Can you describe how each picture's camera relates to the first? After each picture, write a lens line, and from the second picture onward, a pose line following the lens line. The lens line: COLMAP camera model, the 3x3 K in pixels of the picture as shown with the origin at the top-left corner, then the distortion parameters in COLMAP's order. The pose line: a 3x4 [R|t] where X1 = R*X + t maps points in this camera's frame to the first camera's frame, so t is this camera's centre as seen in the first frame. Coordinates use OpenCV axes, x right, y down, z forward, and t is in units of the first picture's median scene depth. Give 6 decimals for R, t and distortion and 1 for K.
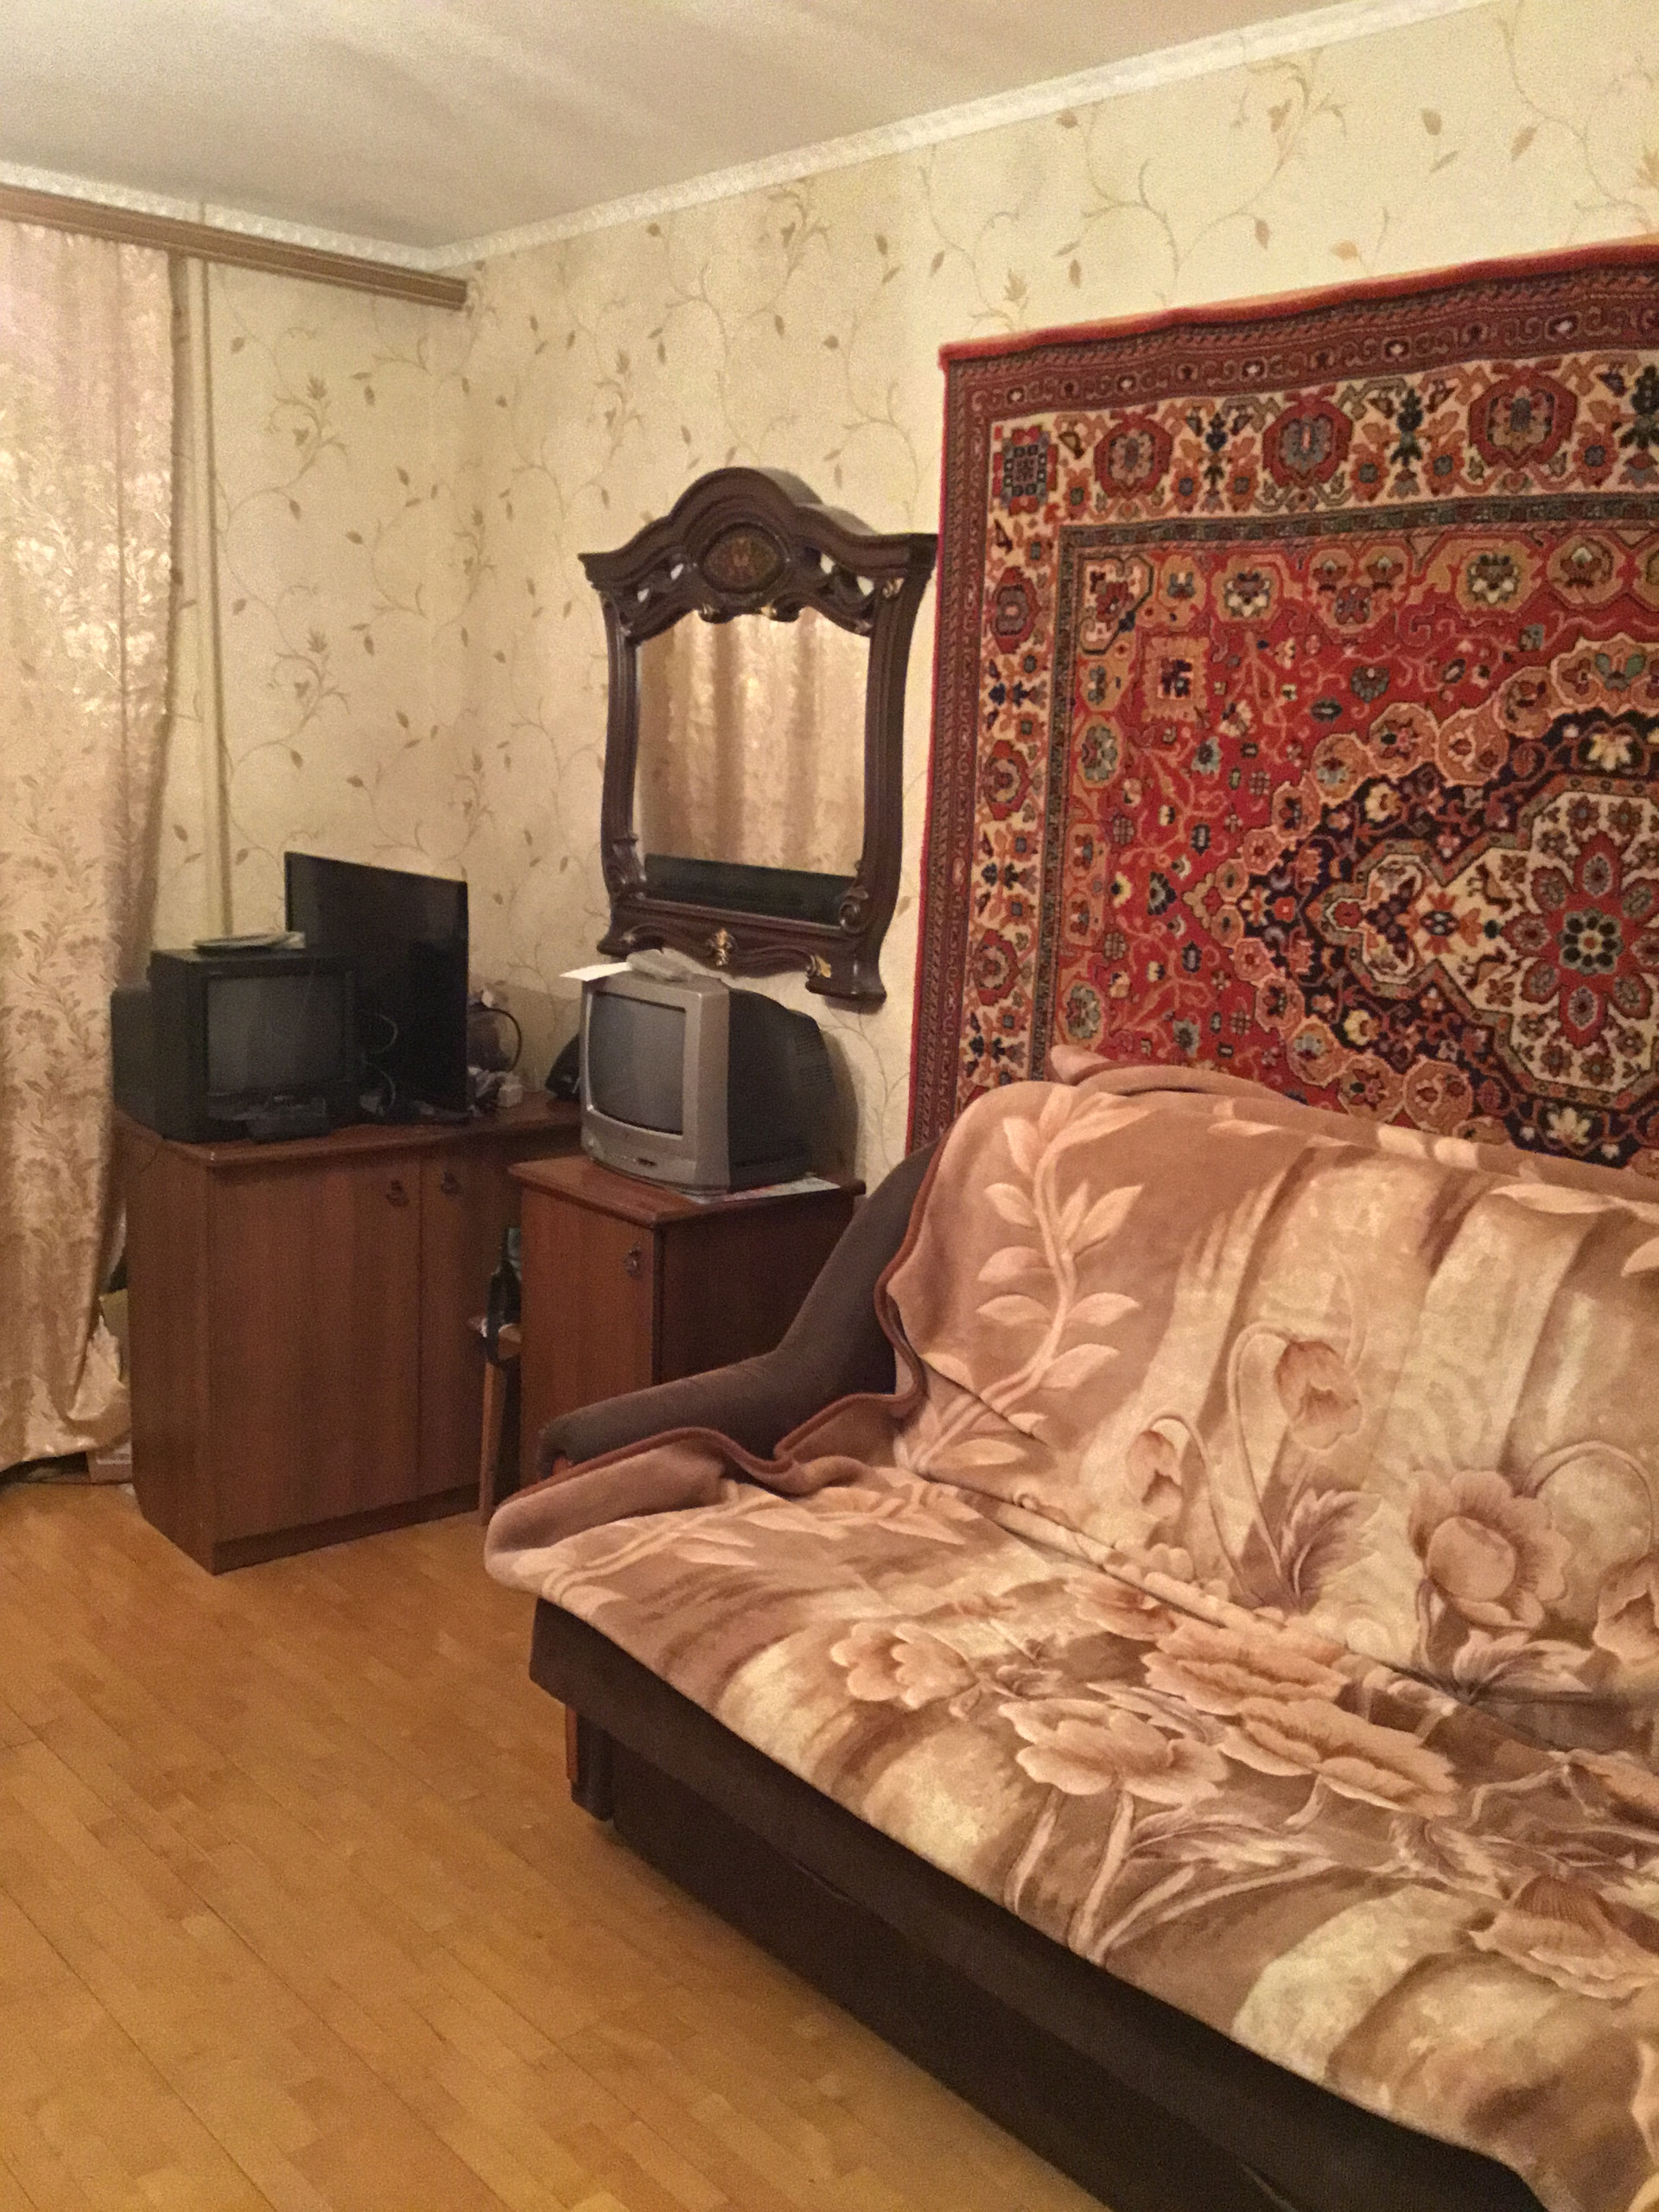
lens RADIAL K [[2005.3, 0, 811.3], [0, 2005.3, 1135.0], [0, 0, 1]] dist [0.116222, -0.262676]
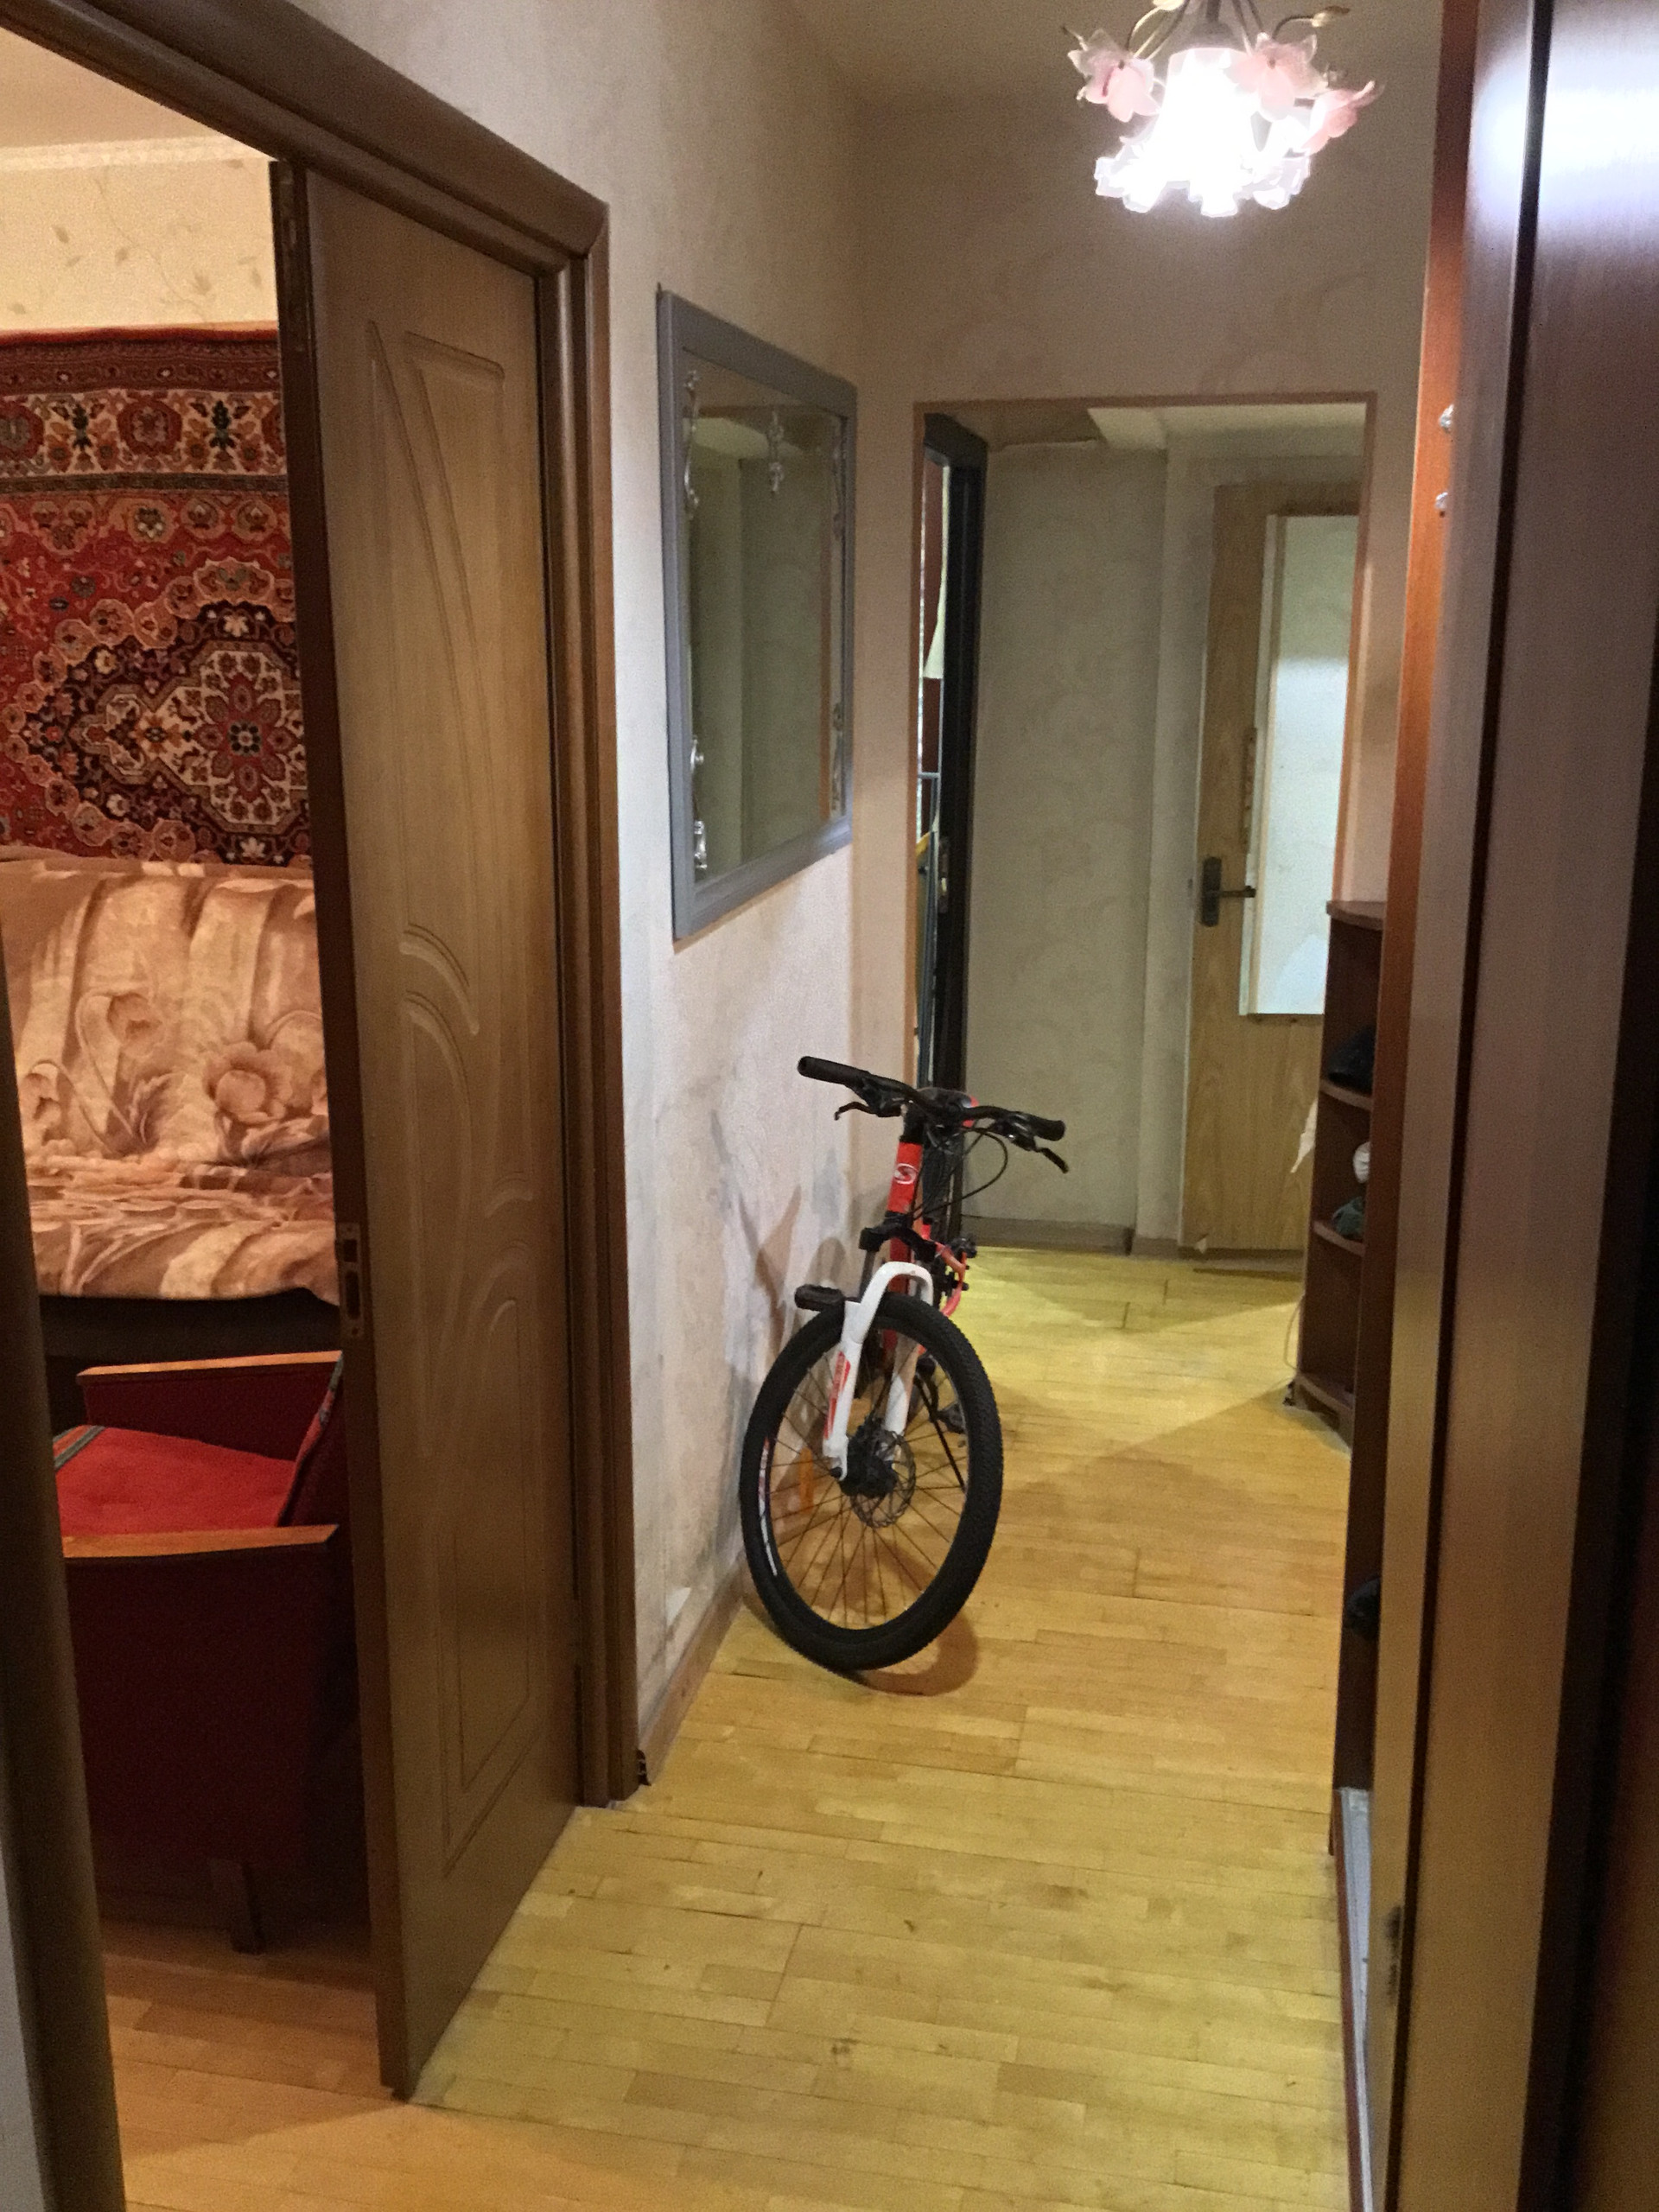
lens RADIAL K [[2005.3, 0, 811.3], [0, 2005.3, 1135.0], [0, 0, 1]] dist [0.116222, -0.262676]
pose [[0.808415, -0.176907, 0.561399, -0.245539], [0.144407, 0.984226, 0.102201, 0.126359], [-0.570624, -0.001551, 0.821210, -0.667804]]
